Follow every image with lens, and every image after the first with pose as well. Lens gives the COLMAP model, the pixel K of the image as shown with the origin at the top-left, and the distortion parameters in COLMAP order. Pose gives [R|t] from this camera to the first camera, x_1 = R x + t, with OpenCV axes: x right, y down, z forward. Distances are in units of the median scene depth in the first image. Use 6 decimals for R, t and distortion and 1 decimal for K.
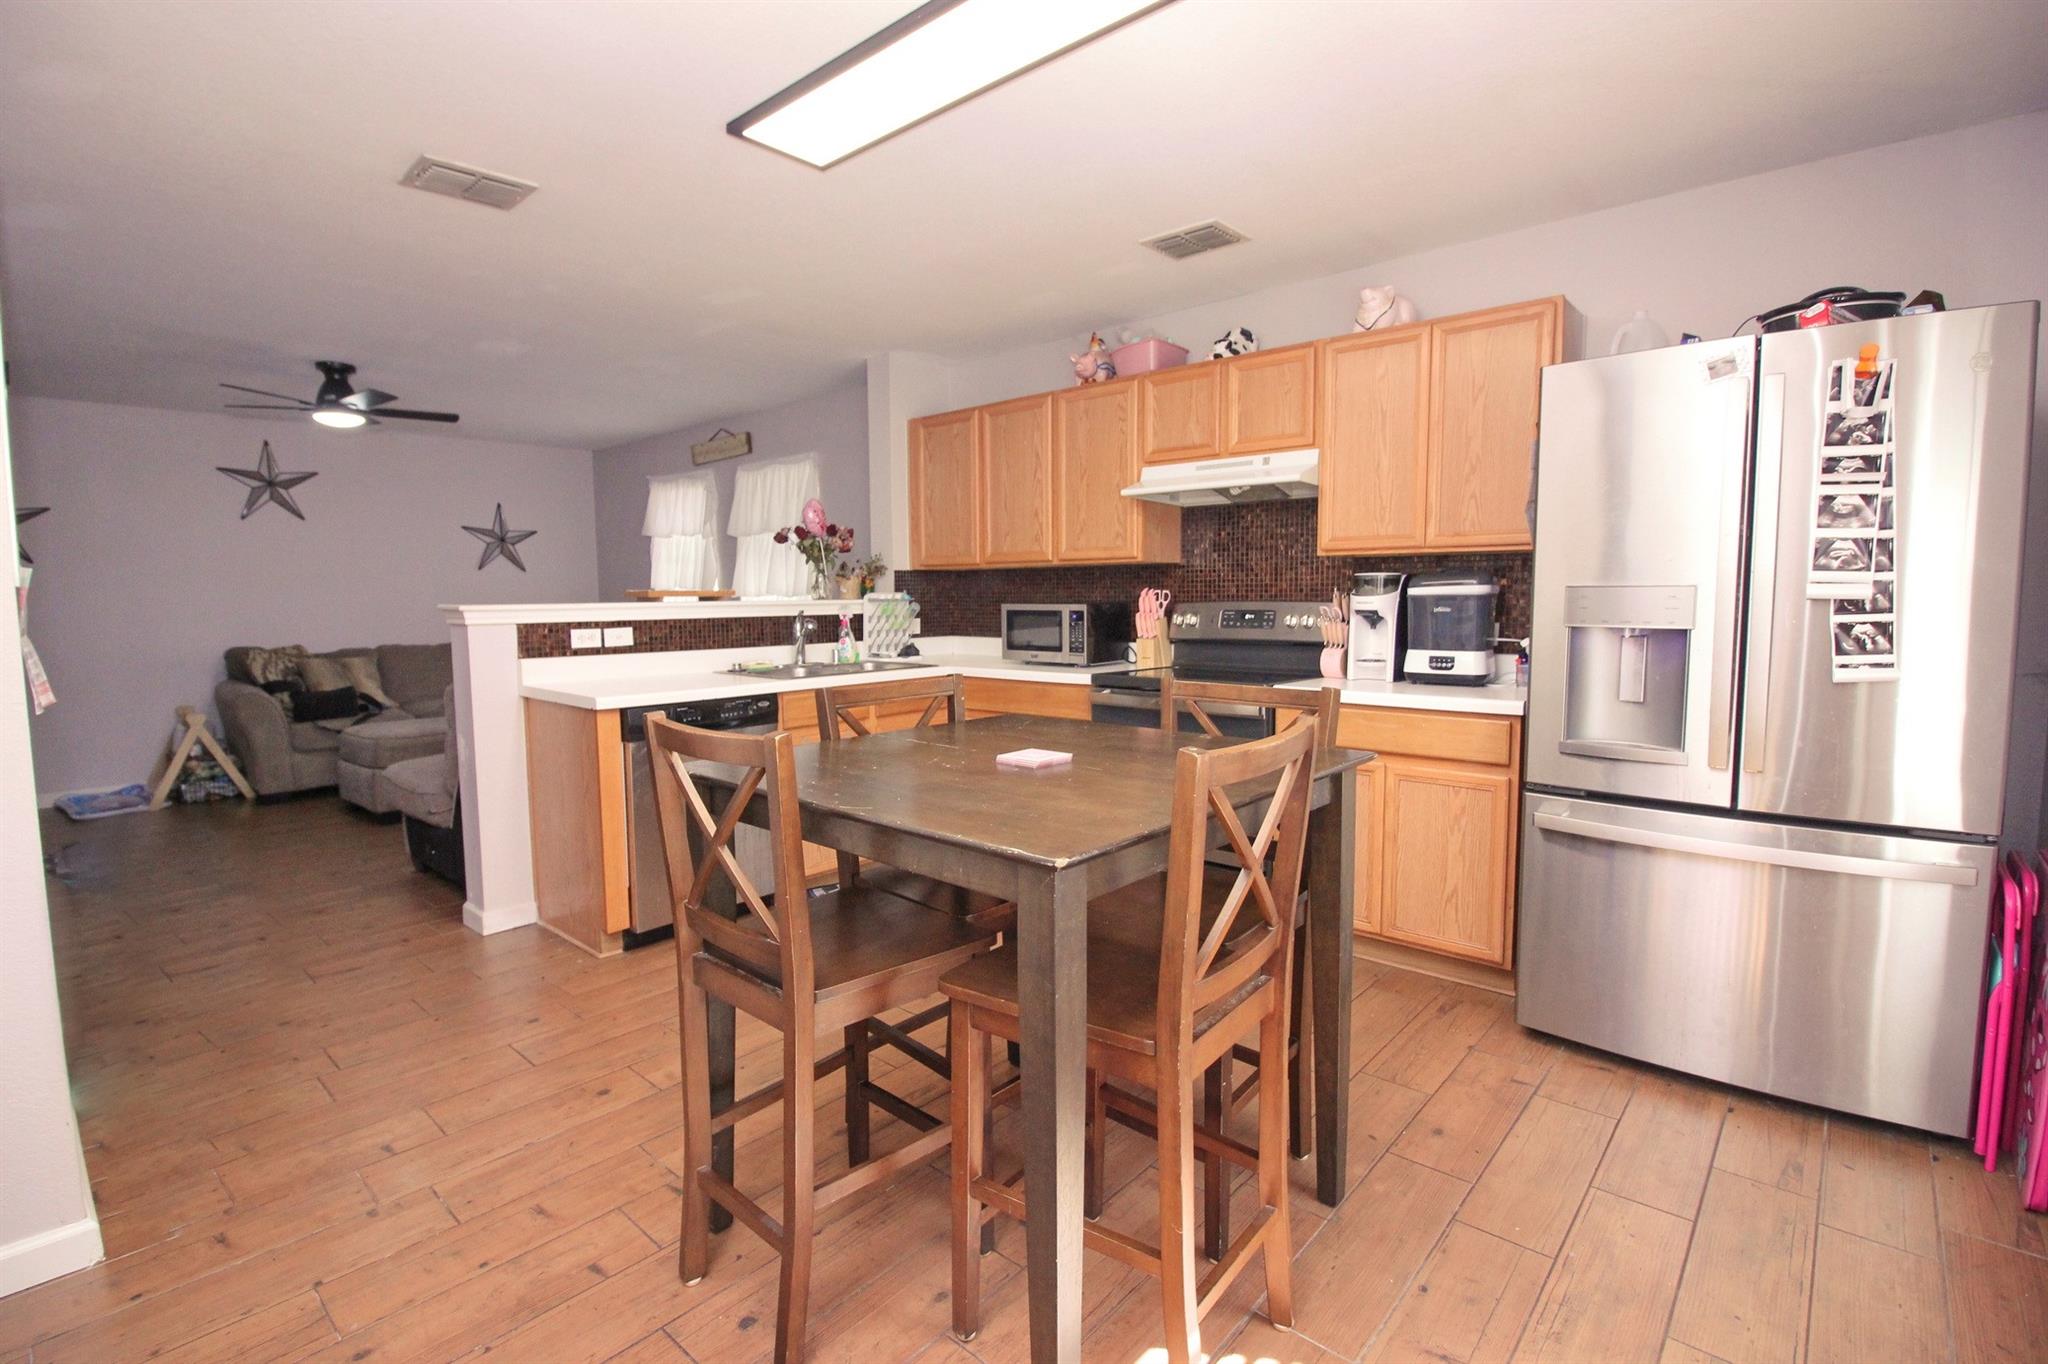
lens RADIAL K [[929.8, 0, 1002.4], [0, 929.8, 677.3], [0, 0, 1]] dist [-0.015008, -0.002759]
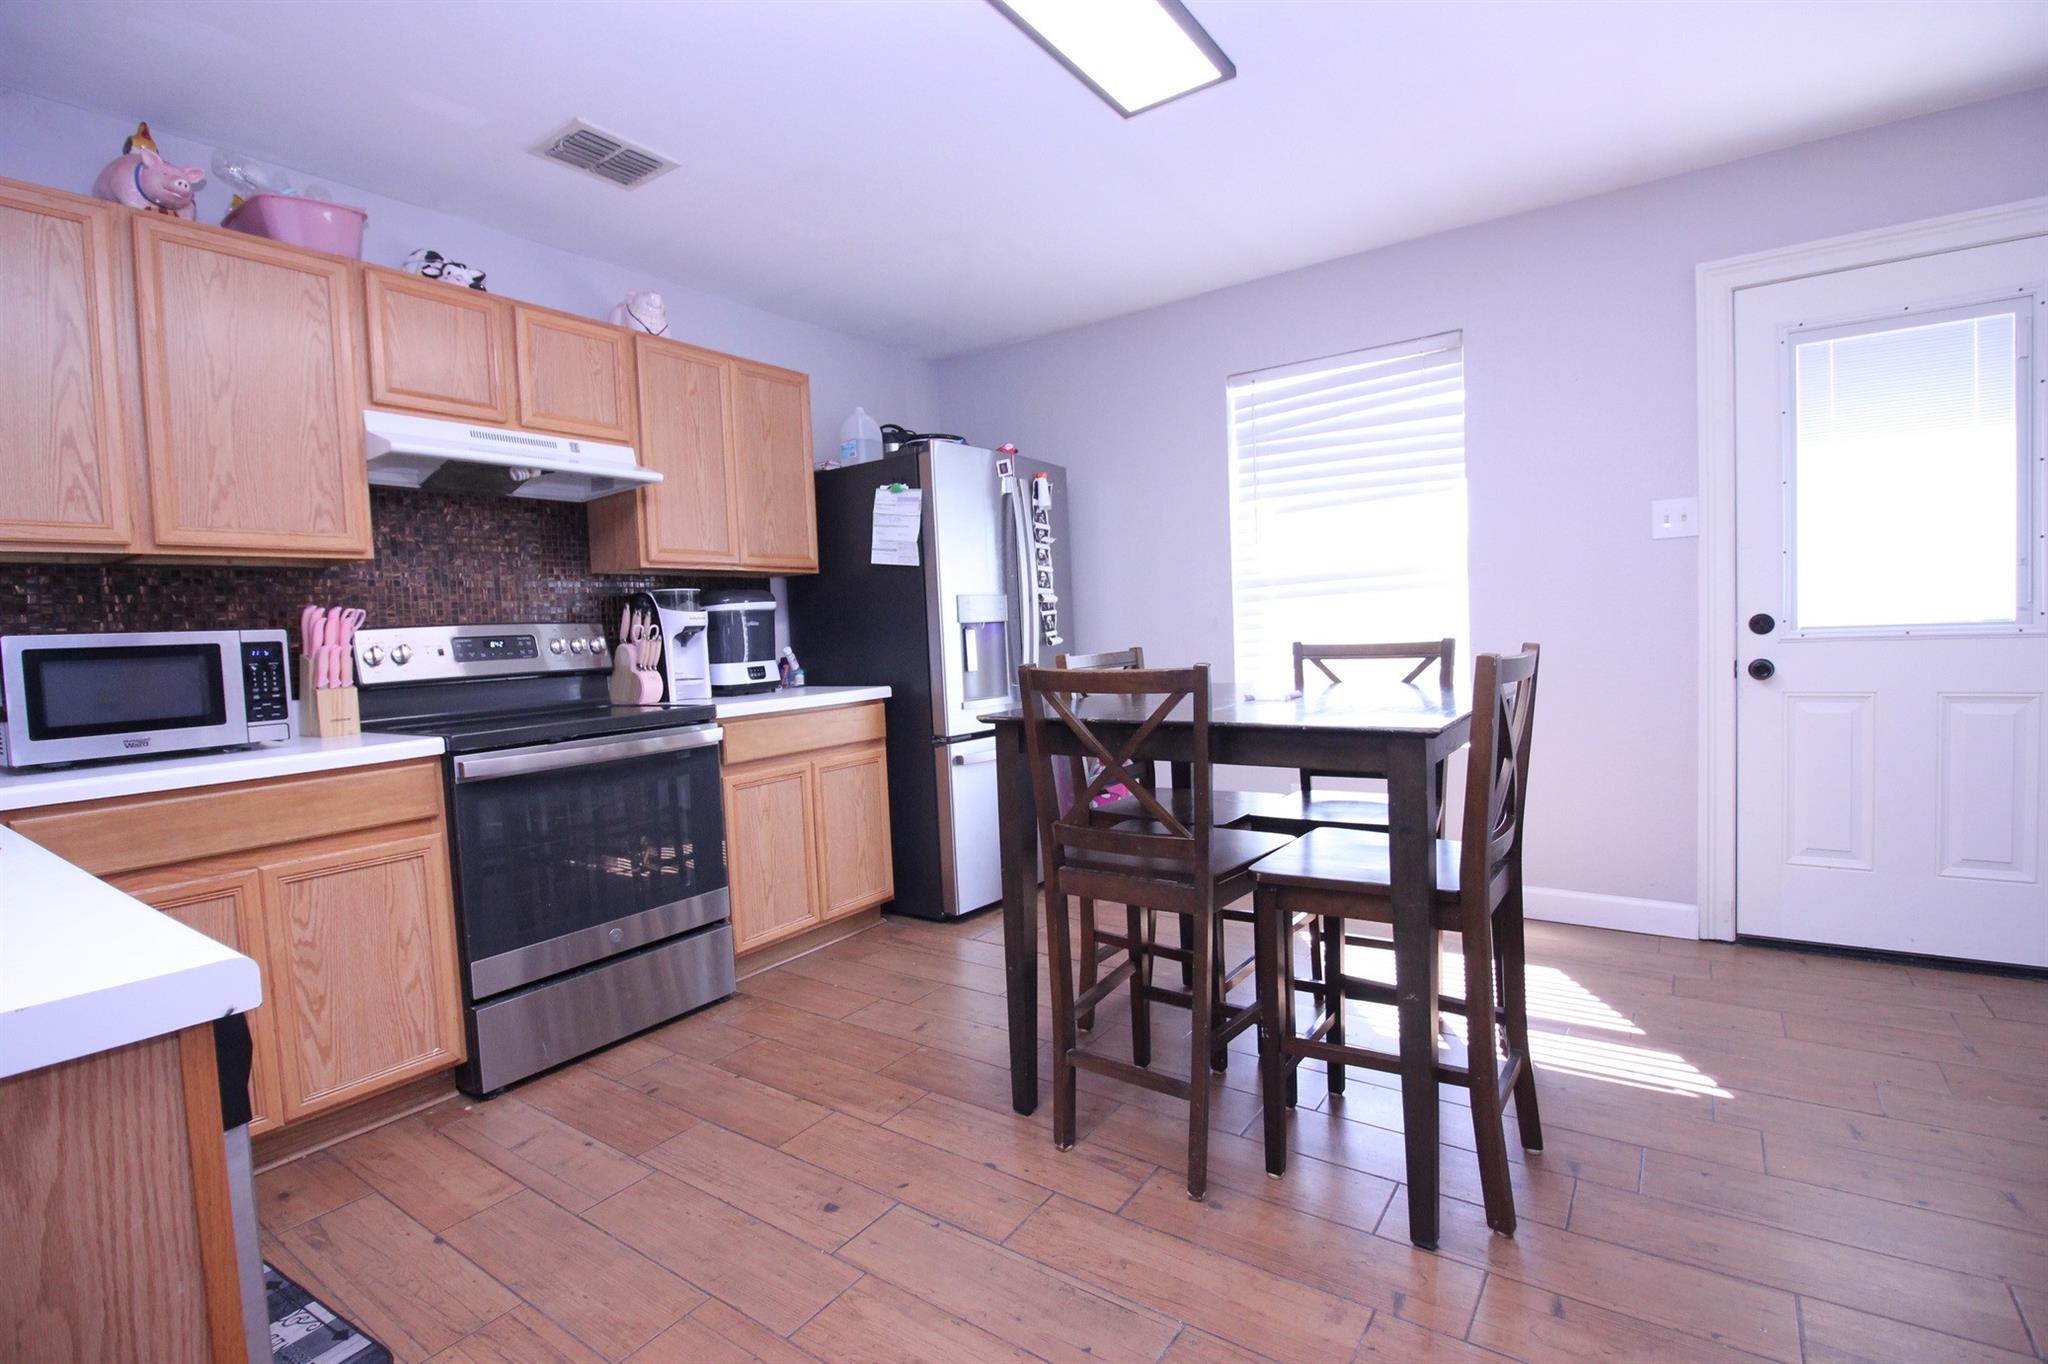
lens RADIAL K [[929.8, 0, 1041.3], [0, 929.8, 670.2], [0, 0, 1]] dist [-0.015008, -0.002759]
pose [[-0.113592, -0.034878, 0.992915, -0.447246], [0.130560, 0.990193, 0.049719, -0.019624], [-0.984912, 0.135283, -0.107924, 0.546757]]
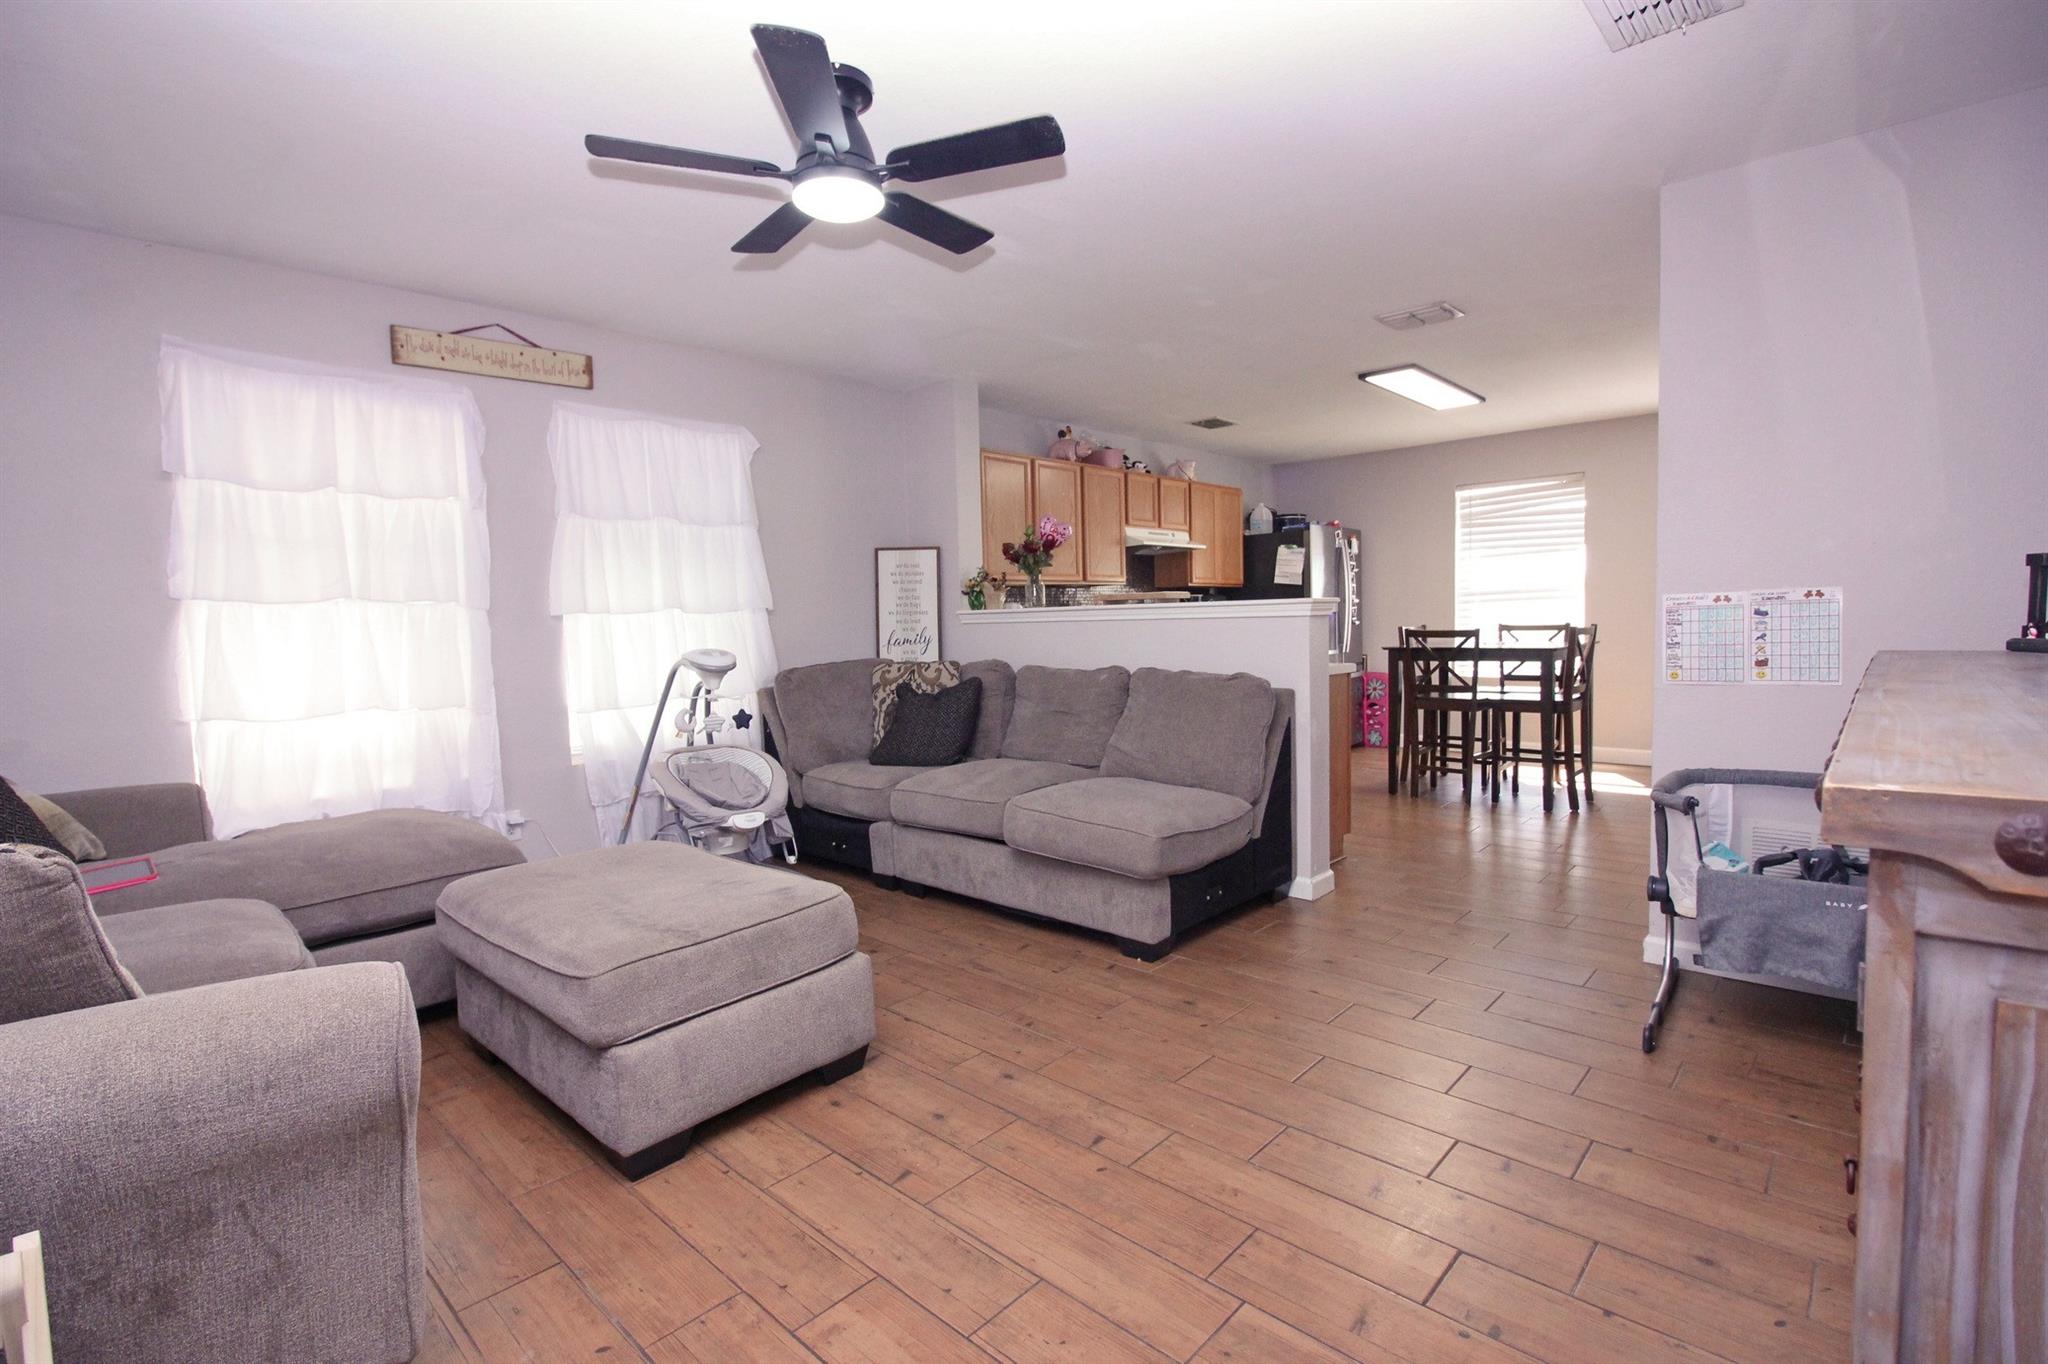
lens RADIAL K [[929.8, 0, 1029.7], [0, 929.8, 686.9], [0, 0, 1]] dist [-0.015008, -0.002759]
pose [[0.028288, -0.066852, 0.997362, -1.266915], [0.115887, 0.991252, 0.063156, -0.060548], [-0.992859, 0.113795, 0.035788, 0.969975]]
